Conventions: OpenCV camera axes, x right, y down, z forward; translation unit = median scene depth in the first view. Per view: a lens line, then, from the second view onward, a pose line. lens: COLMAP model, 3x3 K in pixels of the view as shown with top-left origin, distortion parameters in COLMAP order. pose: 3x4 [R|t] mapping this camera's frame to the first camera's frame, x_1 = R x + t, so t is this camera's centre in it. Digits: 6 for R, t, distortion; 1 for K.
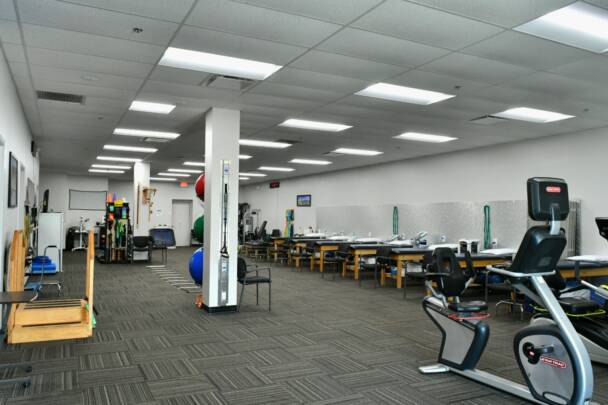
lens RADIAL K [[488.1, 0, 304.0], [0, 488.1, 202.5], [0, 0, 1]] dist [-0.011102, -0.005734]
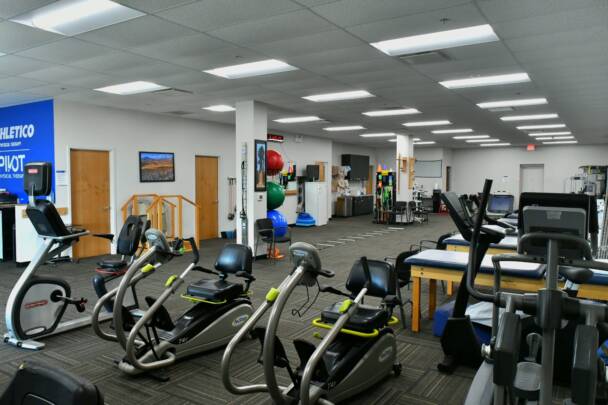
lens RADIAL K [[474.9, 0, 304.0], [0, 474.9, 202.5], [0, 0, 1]] dist [-0.015634, 0.000766]
pose [[0.505282, 0.033088, -0.862320, 0.615597], [0.032090, 0.997853, 0.057092, 0.002286], [0.862357, -0.056519, 0.503135, 0.310419]]
